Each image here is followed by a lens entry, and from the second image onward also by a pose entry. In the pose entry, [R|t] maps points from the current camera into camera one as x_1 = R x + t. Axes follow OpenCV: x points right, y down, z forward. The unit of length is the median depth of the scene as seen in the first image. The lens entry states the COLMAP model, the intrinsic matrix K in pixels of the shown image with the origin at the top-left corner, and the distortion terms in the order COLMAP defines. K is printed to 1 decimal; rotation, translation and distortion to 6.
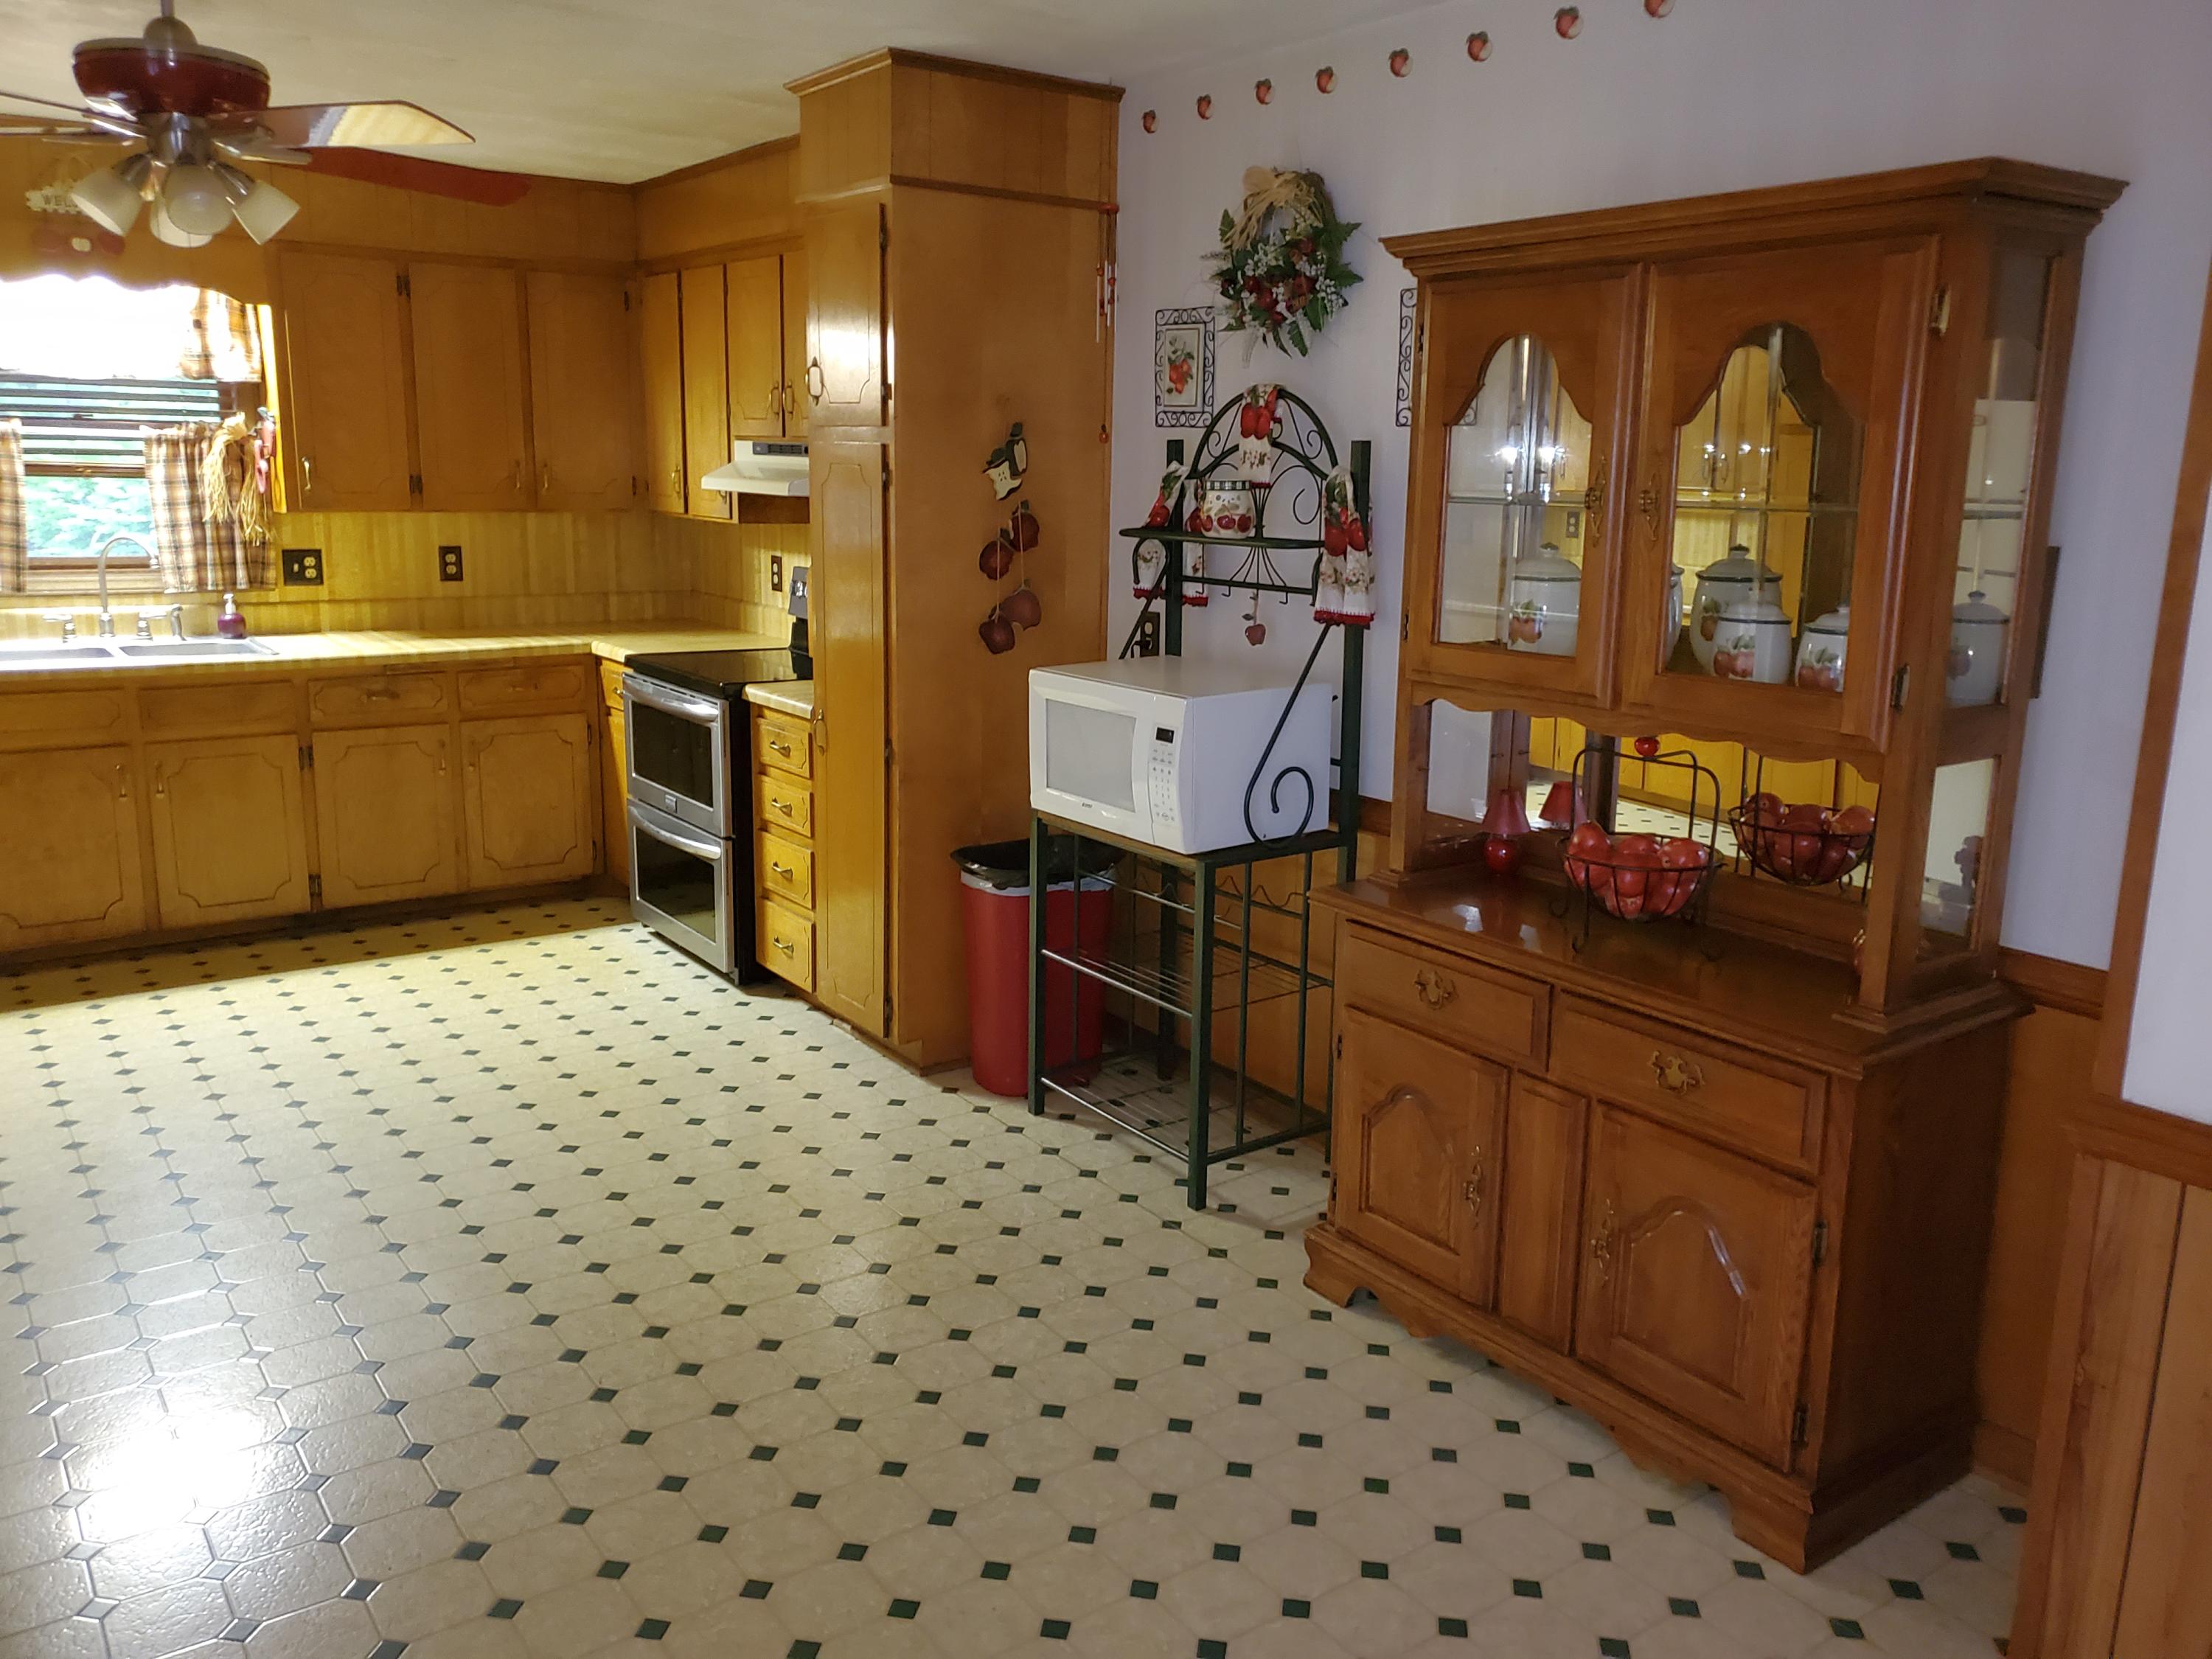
lens RADIAL K [[1765.4, 0, 1106.0], [0, 1765.4, 829.5], [0, 0, 1]] dist [0.046960, 0.007730]
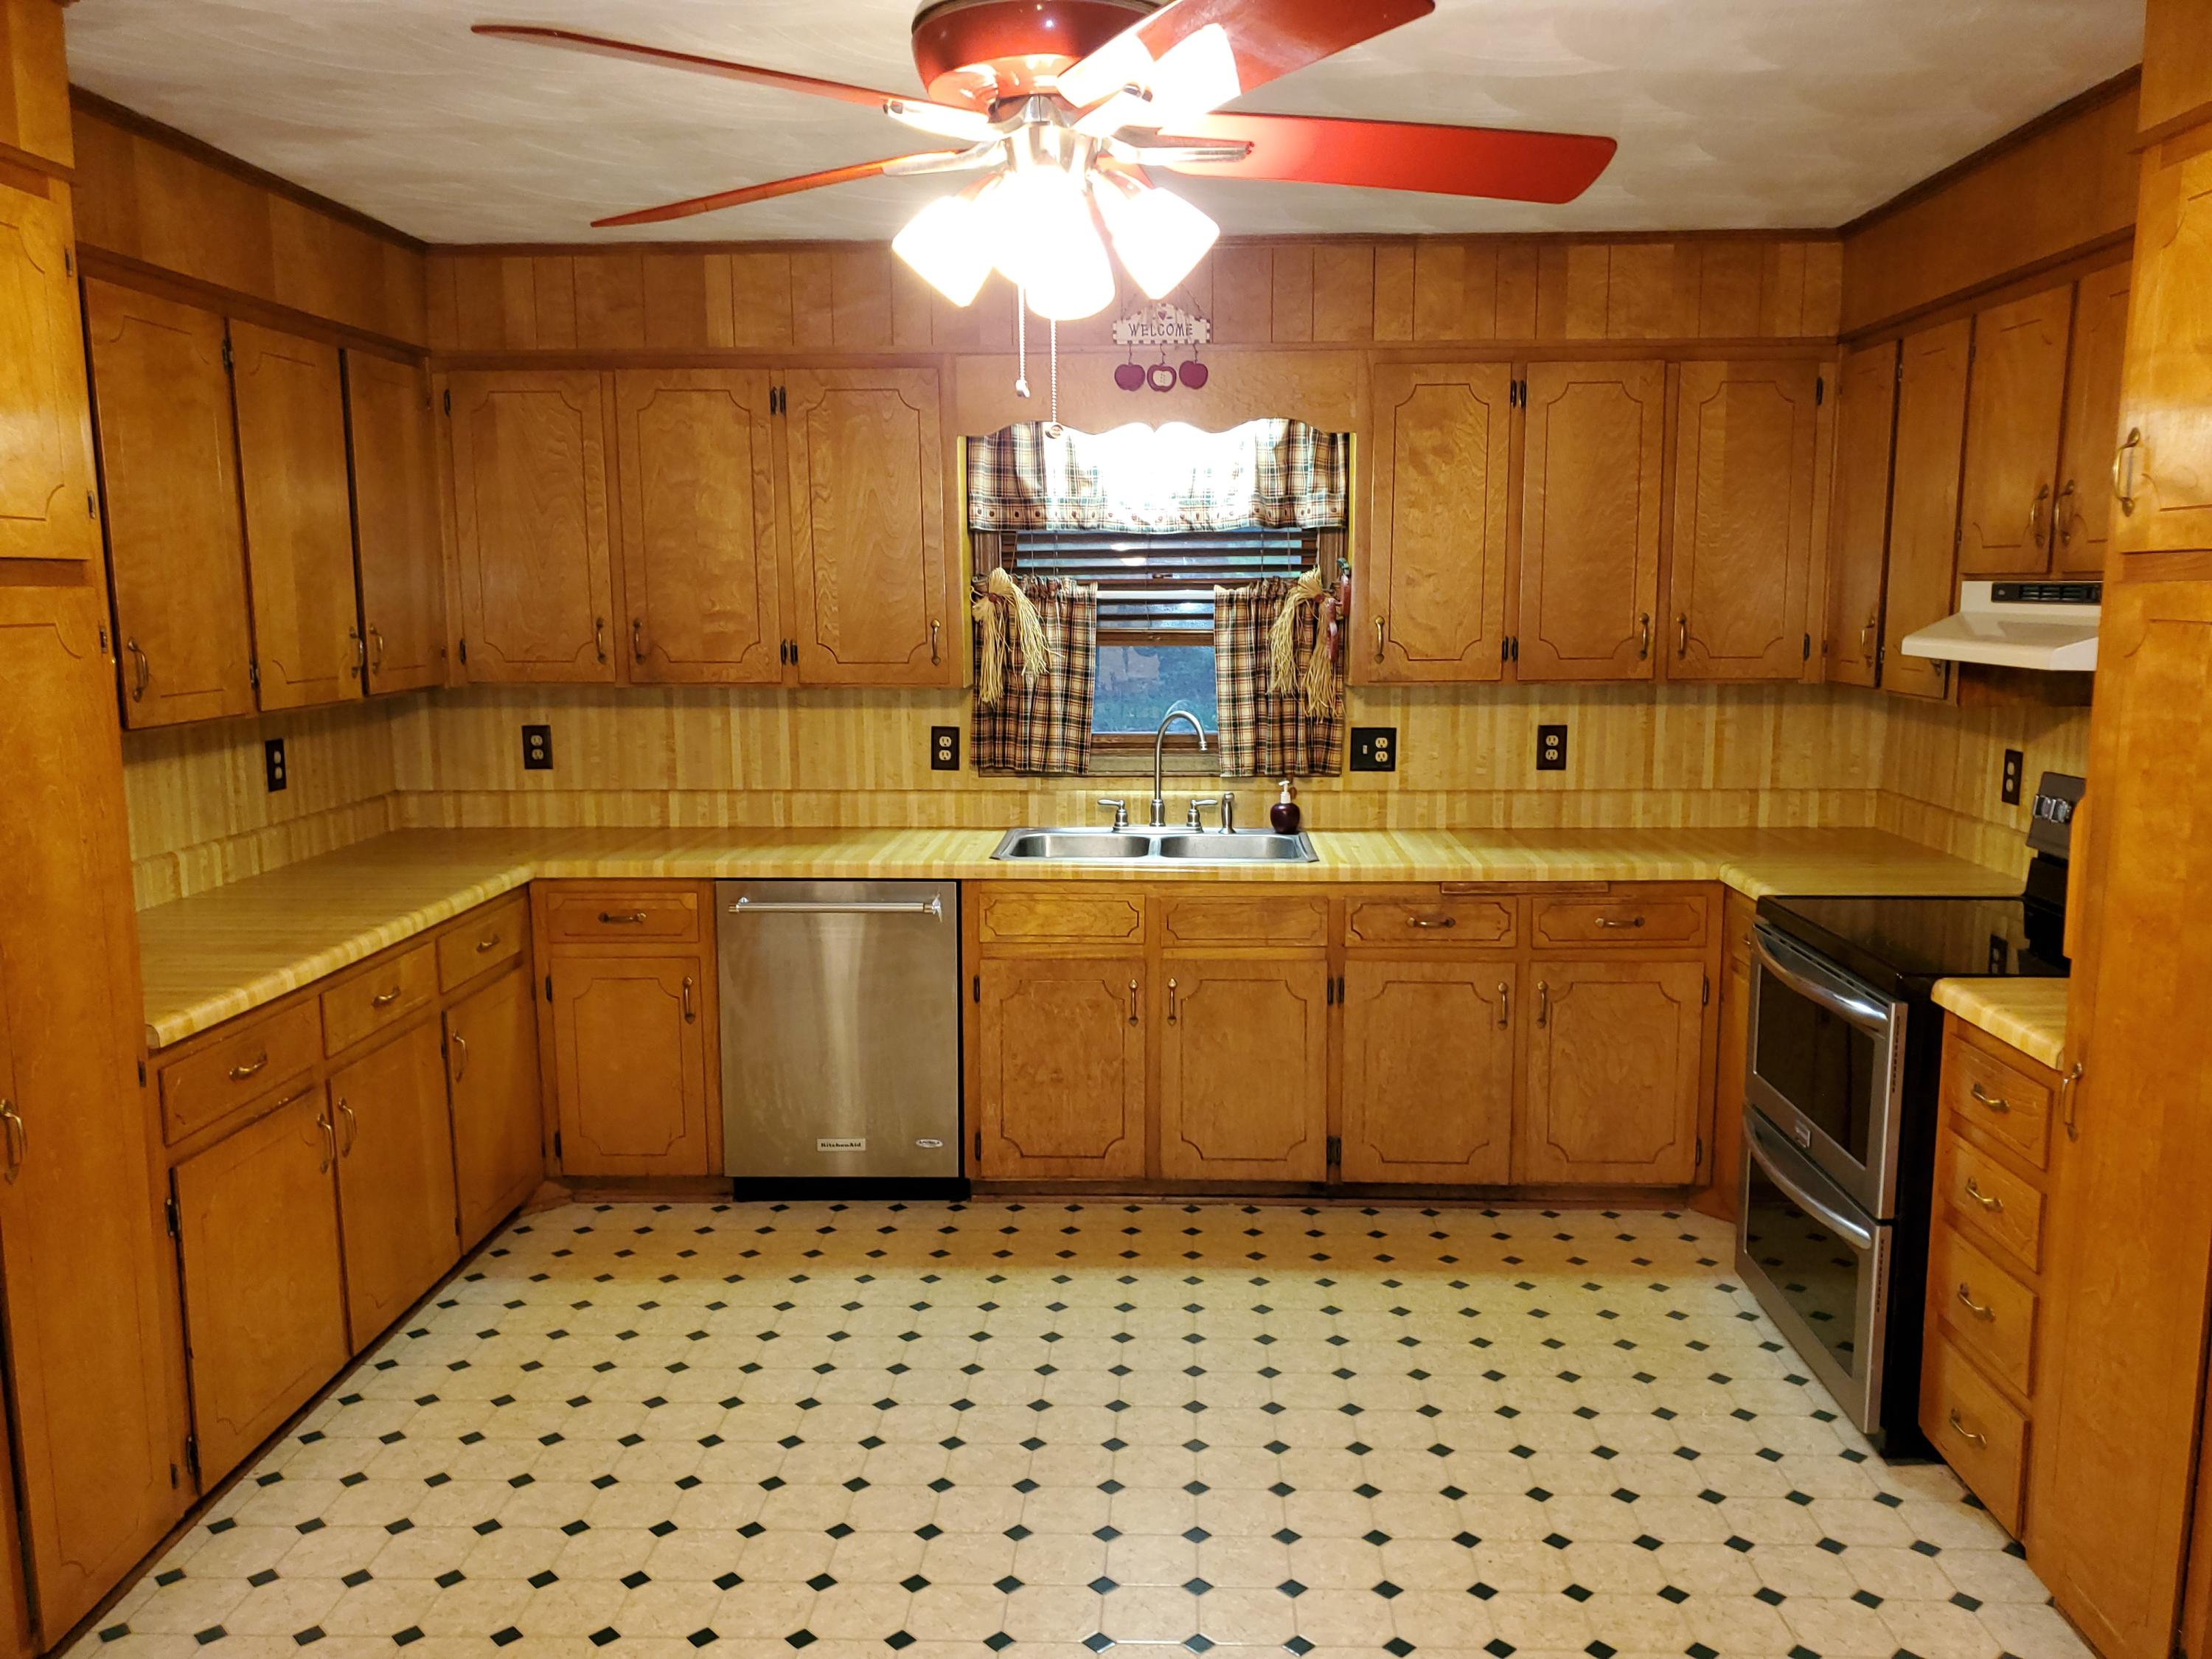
lens RADIAL K [[1710.3, 0, 1106.0], [0, 1710.3, 829.5], [0, 0, 1]] dist [0.025551, -0.005217]
pose [[0.777449, 0.068176, -0.625240, -0.056916], [-0.111775, 0.993260, -0.030682, -0.076386], [0.618934, 0.093740, 0.779829, 0.333788]]
